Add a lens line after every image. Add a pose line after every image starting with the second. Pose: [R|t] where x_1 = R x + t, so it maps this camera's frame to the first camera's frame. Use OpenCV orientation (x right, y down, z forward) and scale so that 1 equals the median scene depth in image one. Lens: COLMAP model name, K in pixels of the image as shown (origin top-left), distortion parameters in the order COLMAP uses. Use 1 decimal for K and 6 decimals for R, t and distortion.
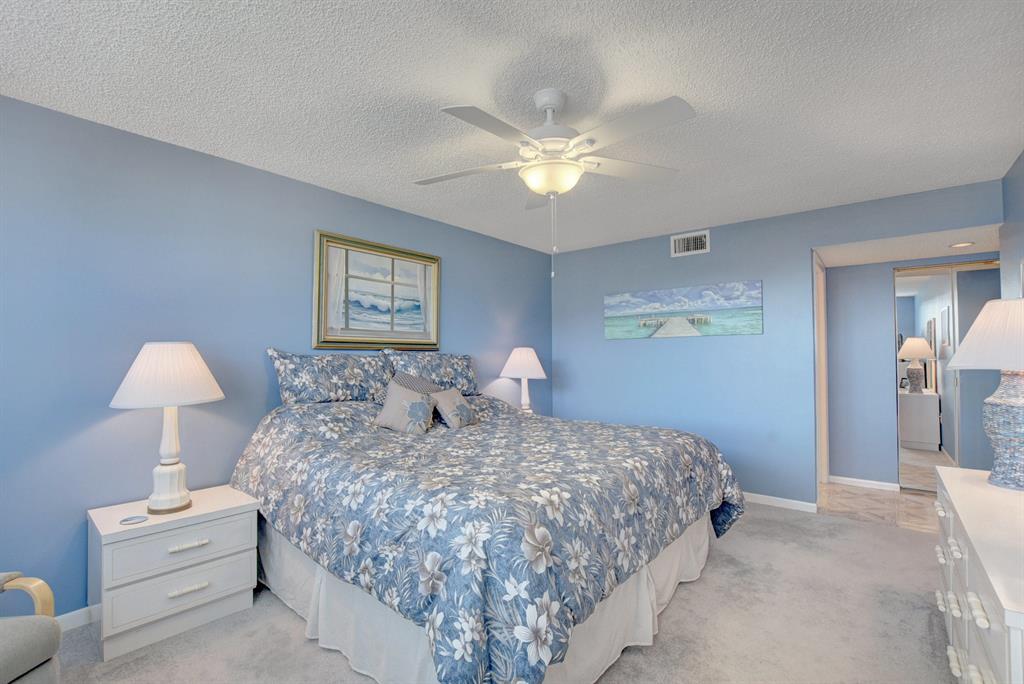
lens RADIAL K [[452.6, 0, 514.9], [0, 452.6, 348.9], [0, 0, 1]] dist [-0.034768, 0.005575]
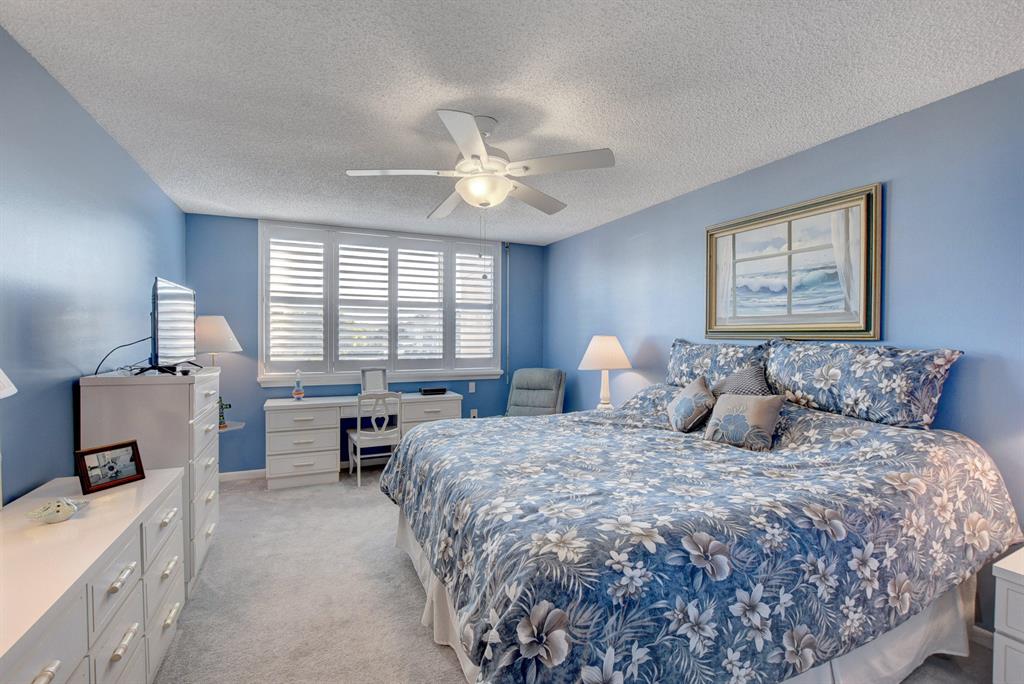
lens RADIAL K [[452.6, 0, 521.4], [0, 452.6, 342.6], [0, 0, 1]] dist [-0.034768, 0.005575]
pose [[-0.419387, -0.004700, -0.907795, 0.617791], [-0.011173, 0.999938, -0.000015, 0.012094], [0.907739, 0.010137, -0.419413, 0.912392]]
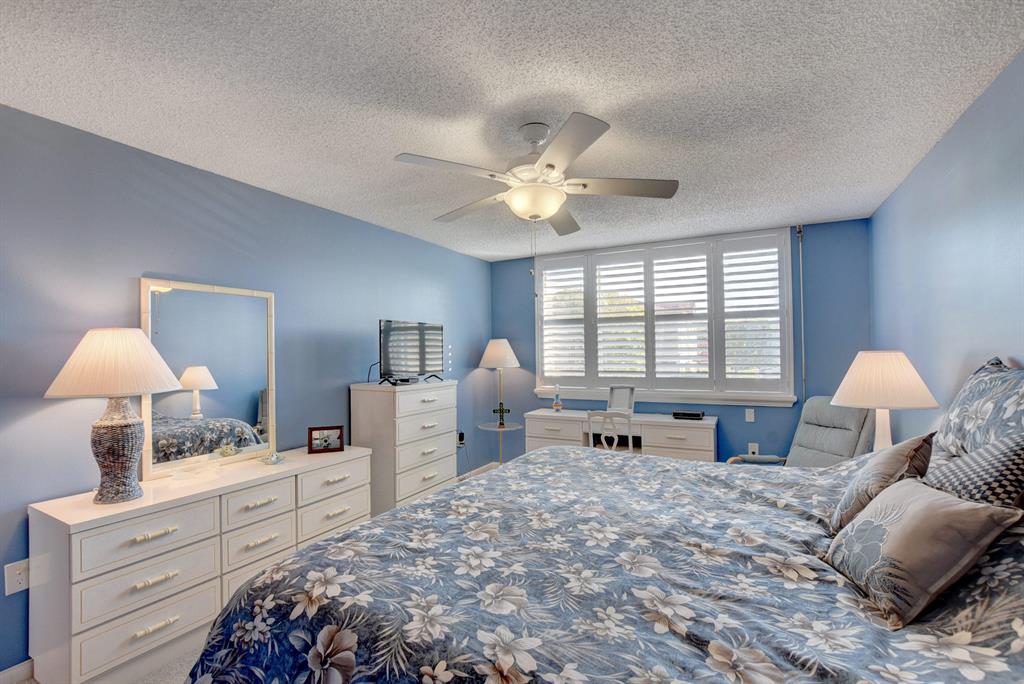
lens RADIAL K [[452.6, 0, 507.9], [0, 452.6, 345.6], [0, 0, 1]] dist [-0.034768, 0.005575]
pose [[-0.978272, -0.003469, -0.207296, 0.222410], [-0.000700, 0.999910, -0.013430, -0.006054], [0.207324, -0.012994, -0.978186, 1.161407]]
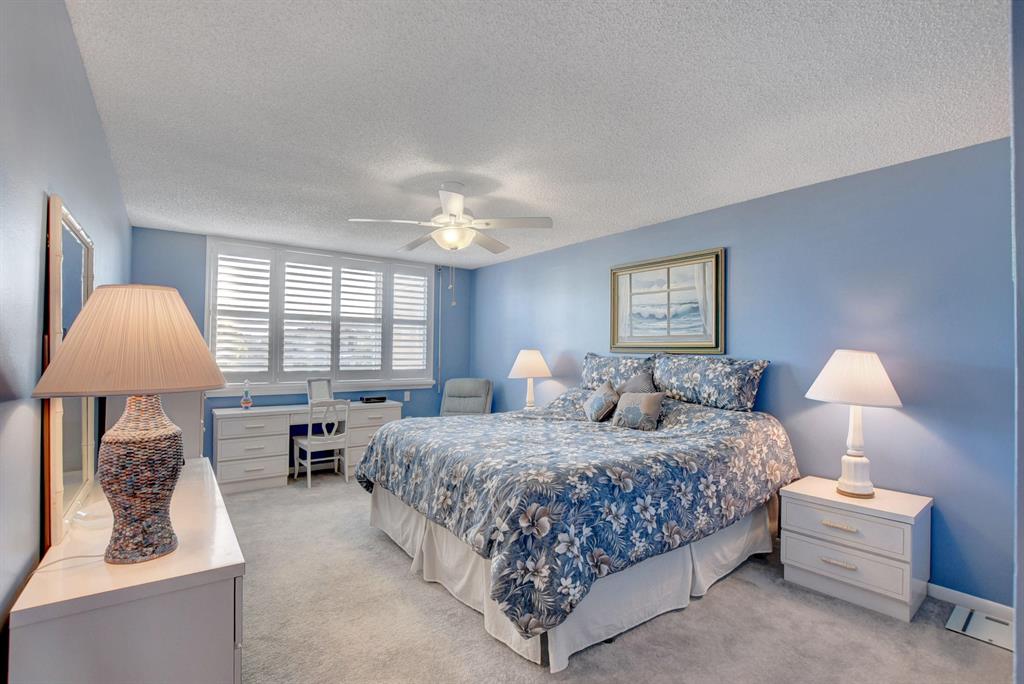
lens RADIAL K [[452.6, 0, 530.3], [0, 452.6, 341.6], [0, 0, 1]] dist [-0.034768, 0.005575]
pose [[-0.201075, -0.038540, -0.978817, 0.840020], [-0.013764, 0.999238, -0.036516, 0.017349], [0.979479, 0.006130, -0.201452, 0.902144]]
